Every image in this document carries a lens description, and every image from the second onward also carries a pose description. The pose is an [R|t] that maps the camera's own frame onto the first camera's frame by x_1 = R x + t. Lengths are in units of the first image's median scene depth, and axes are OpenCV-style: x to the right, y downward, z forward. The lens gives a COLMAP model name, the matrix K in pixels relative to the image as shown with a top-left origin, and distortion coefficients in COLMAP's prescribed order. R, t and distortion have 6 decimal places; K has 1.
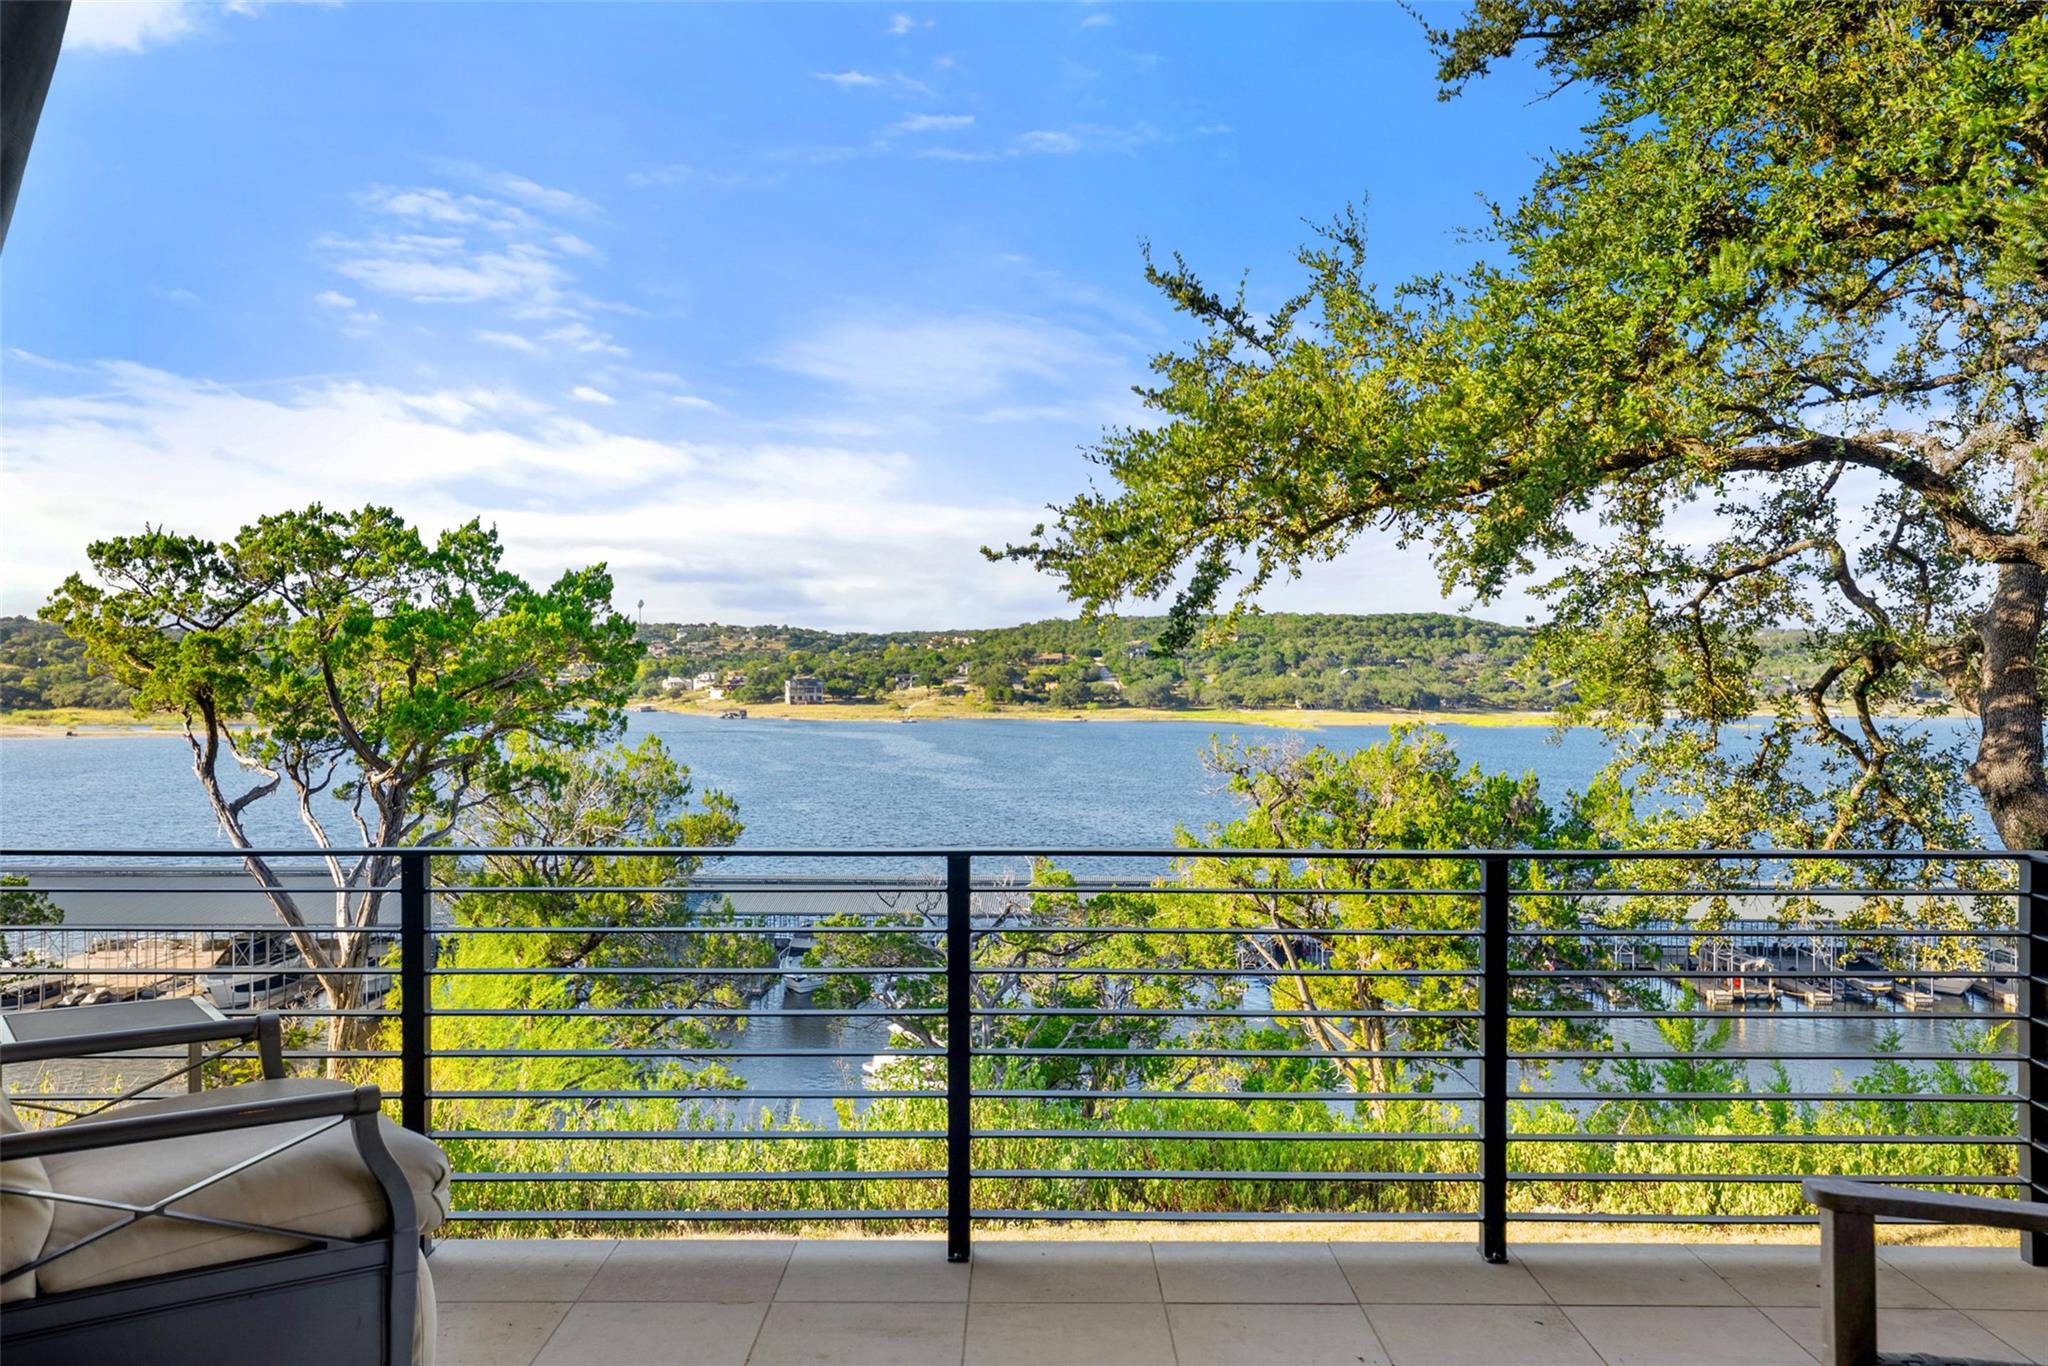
lens RADIAL K [[1853.2, 0, 1024.0], [0, 1853.2, 683.0], [0, 0, 1]] dist [0.003911, 0.001749]
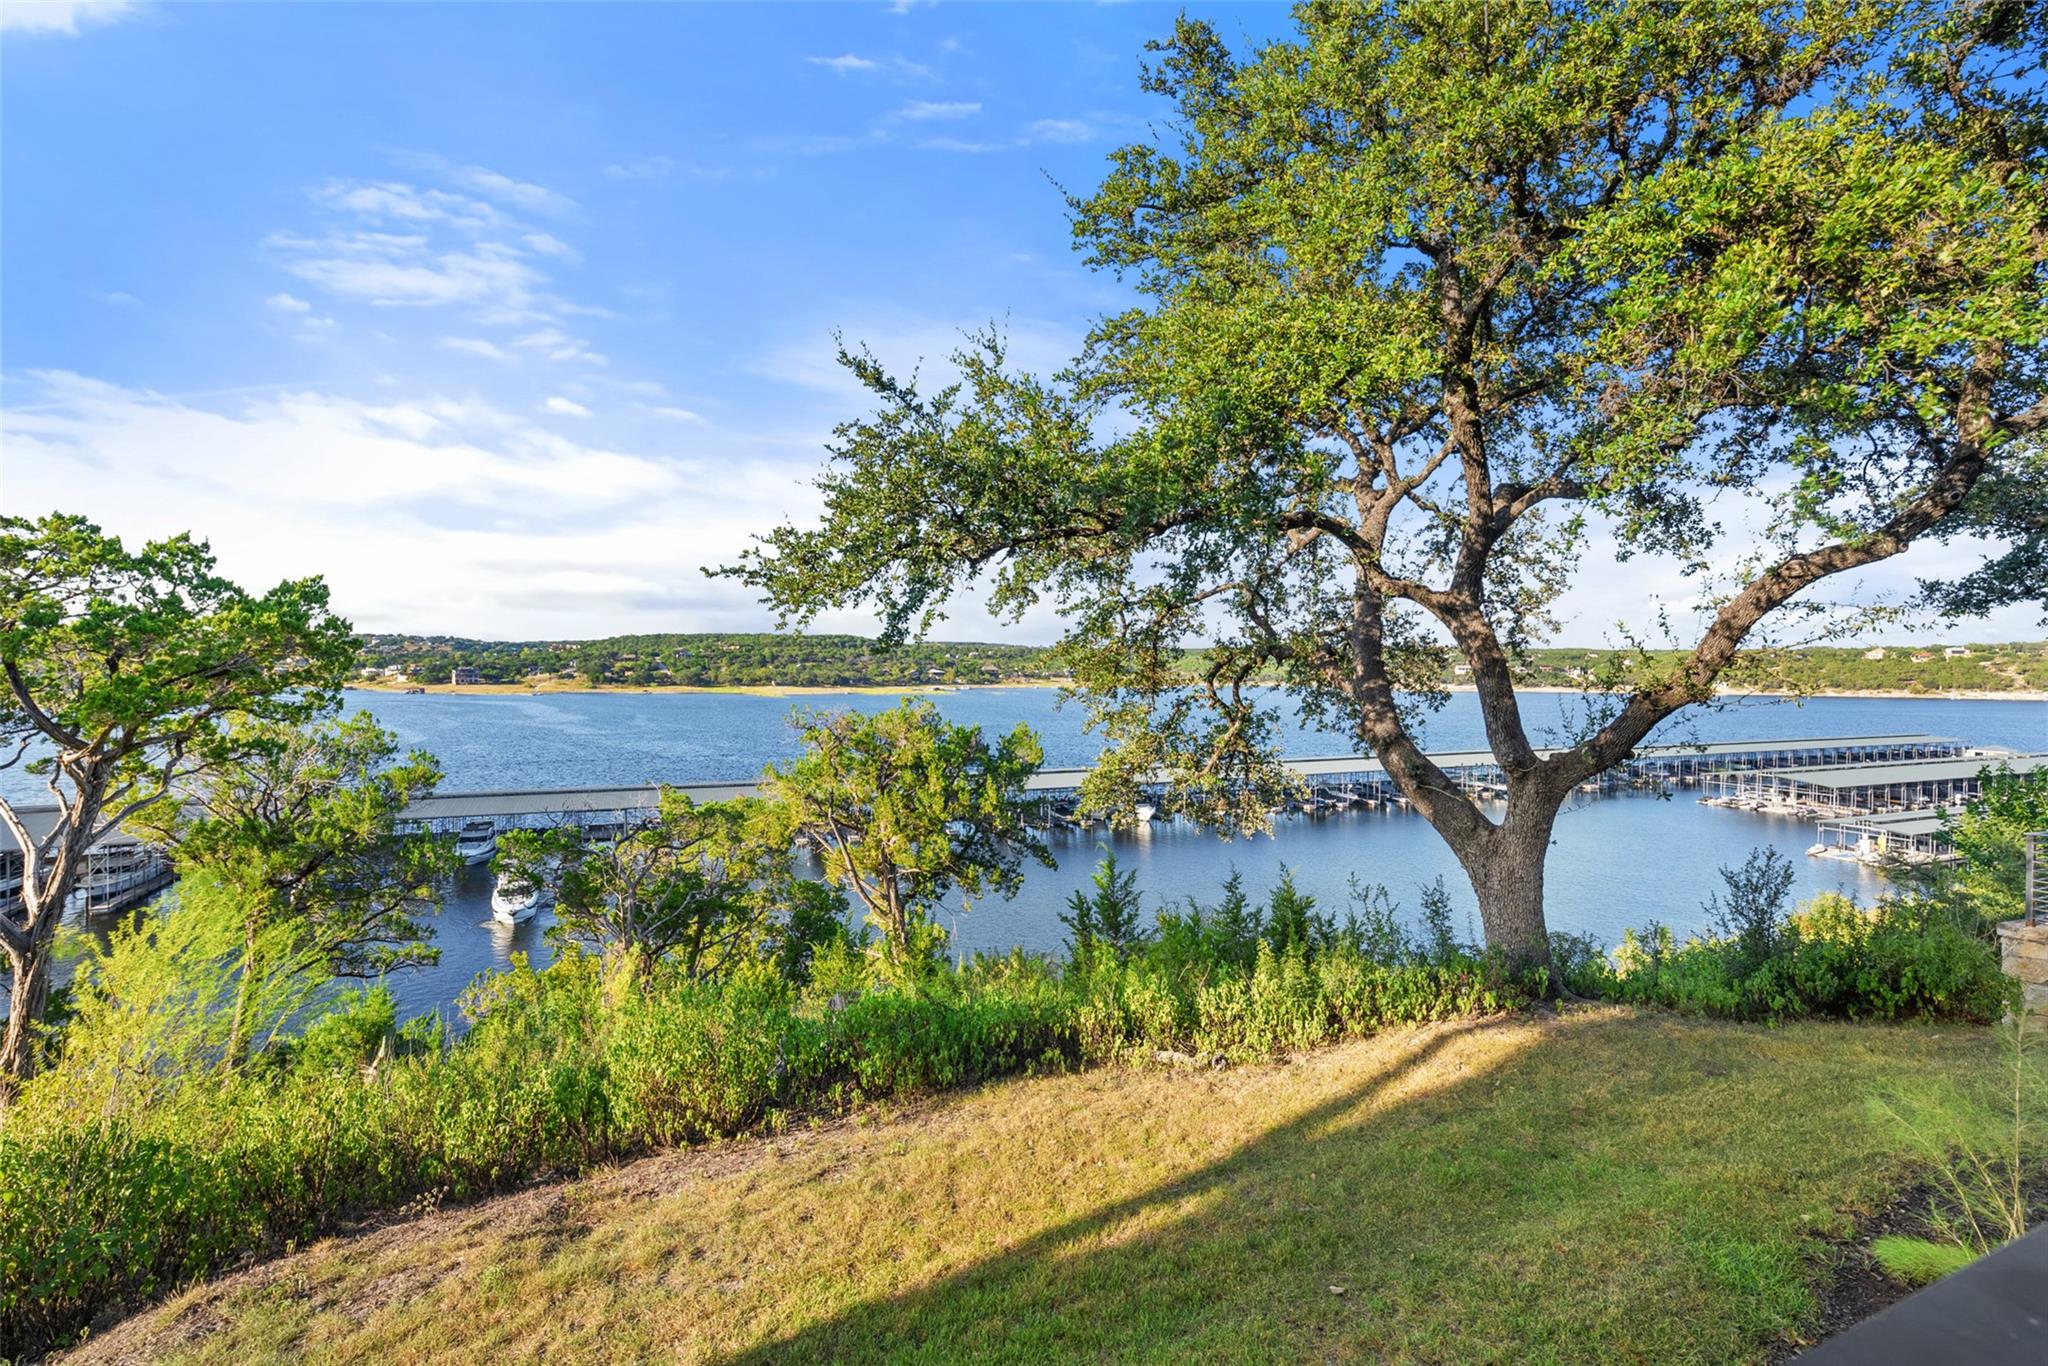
lens RADIAL K [[909.1, 0, 1018.7], [0, 909.1, 681.8], [0, 0, 1]] dist [-0.032041, 0.020338]
pose [[0.903809, -0.004048, 0.427918, -0.059225], [-0.000749, 0.999939, 0.011041, -0.000425], [-0.427936, -0.010299, 0.903750, 0.244937]]
